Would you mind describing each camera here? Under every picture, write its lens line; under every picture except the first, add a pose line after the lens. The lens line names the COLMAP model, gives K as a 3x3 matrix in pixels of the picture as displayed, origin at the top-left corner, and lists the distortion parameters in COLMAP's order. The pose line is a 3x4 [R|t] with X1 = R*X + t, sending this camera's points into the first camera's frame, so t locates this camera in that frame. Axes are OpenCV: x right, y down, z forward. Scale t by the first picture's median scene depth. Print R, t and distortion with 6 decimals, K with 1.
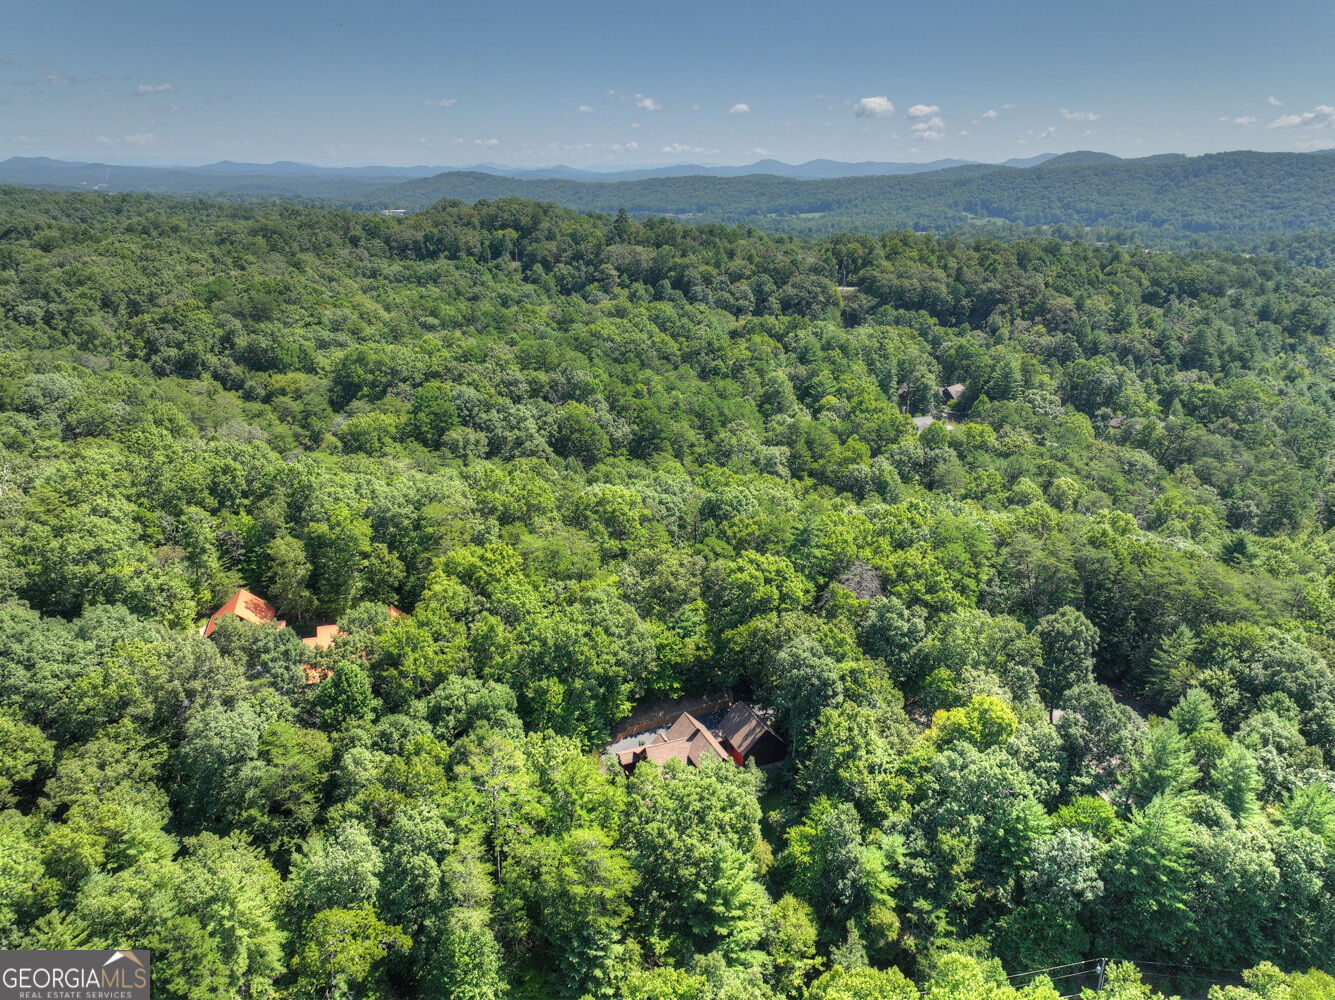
lens RADIAL K [[955.6, 0, 662.3], [0, 955.6, 526.1], [0, 0, 1]] dist [0.007651, 0.013031]
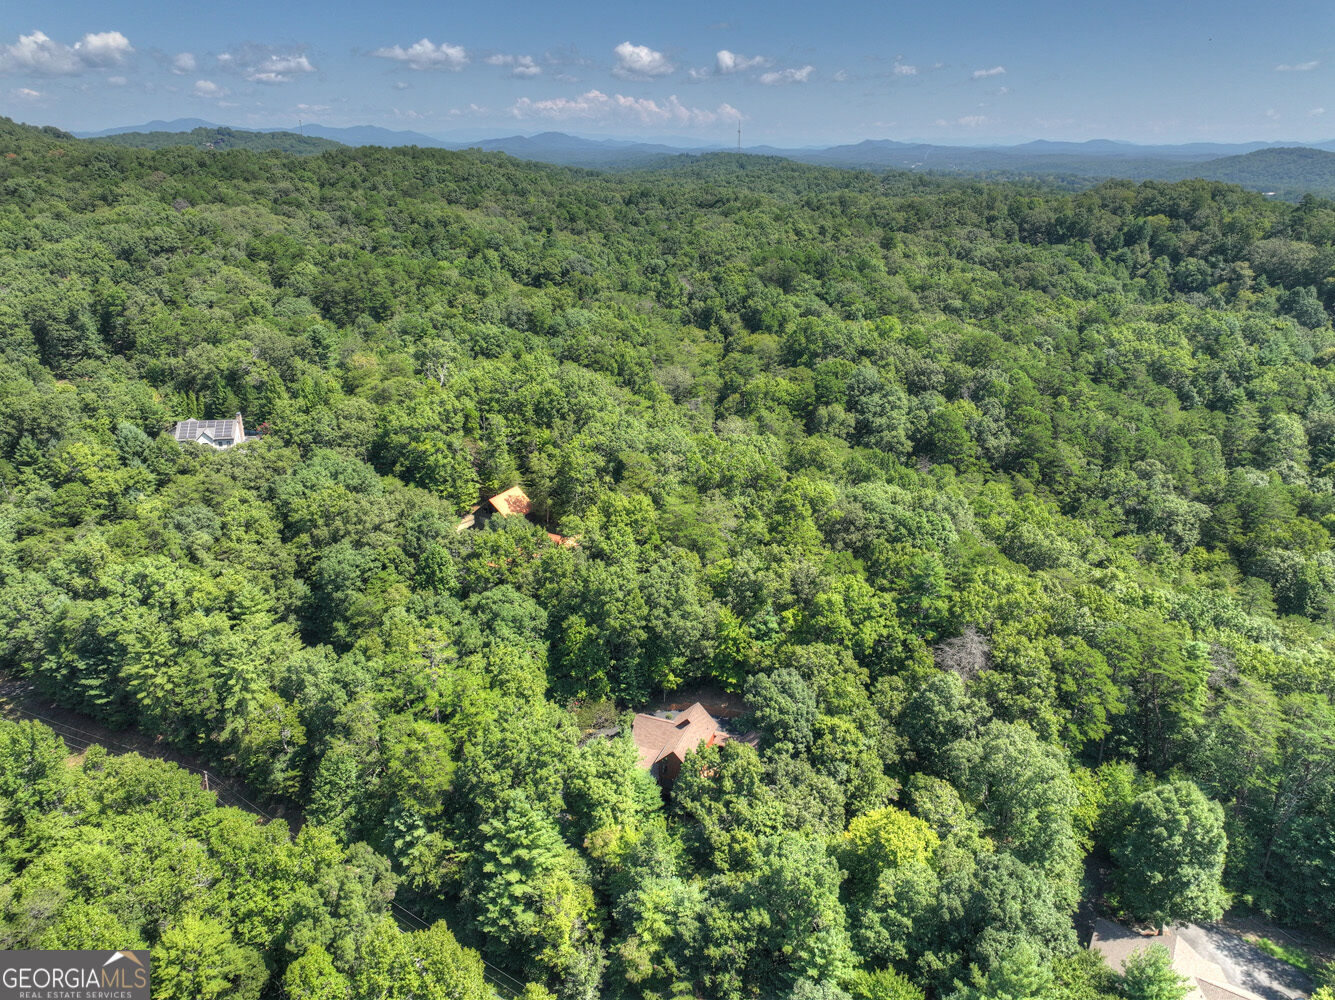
lens RADIAL K [[955.6, 0, 662.3], [0, 955.6, 526.1], [0, 0, 1]] dist [0.007651, 0.013031]
pose [[0.708093, 0.258169, -0.657232, 0.300782], [-0.245565, 0.962702, 0.113594, -0.041983], [0.662044, 0.080958, 0.745079, 0.115181]]
